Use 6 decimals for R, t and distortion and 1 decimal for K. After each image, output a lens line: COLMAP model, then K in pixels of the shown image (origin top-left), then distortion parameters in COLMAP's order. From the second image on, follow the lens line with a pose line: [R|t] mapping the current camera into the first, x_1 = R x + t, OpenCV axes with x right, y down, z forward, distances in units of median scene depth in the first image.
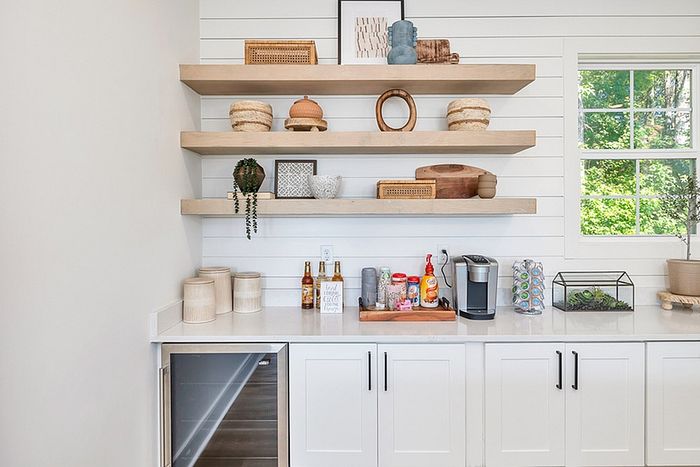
lens RADIAL K [[406.7, 0, 348.9], [0, 406.7, 245.2], [0, 0, 1]] dist [-0.001498, -0.000047]
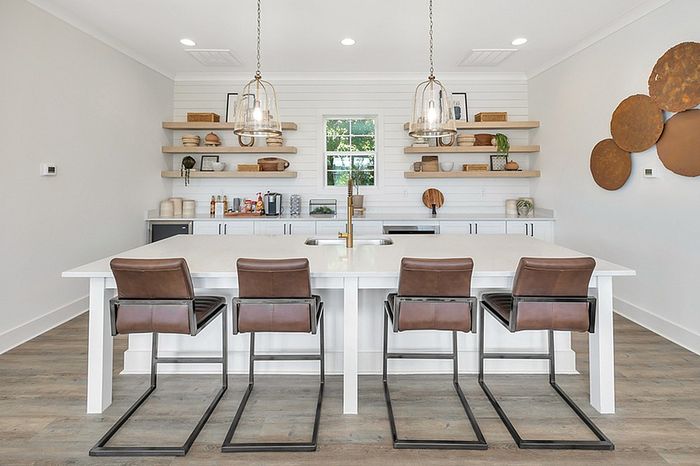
lens RADIAL K [[292.7, 0, 351.3], [0, 292.7, 198.1], [0, 0, 1]] dist [-0.002547, 0.000038]
pose [[0.999941, 0.002300, 0.010609, 0.783823], [-0.002272, 0.999994, -0.002599, 0.061423], [-0.010615, 0.002575, 0.999940, -0.907670]]
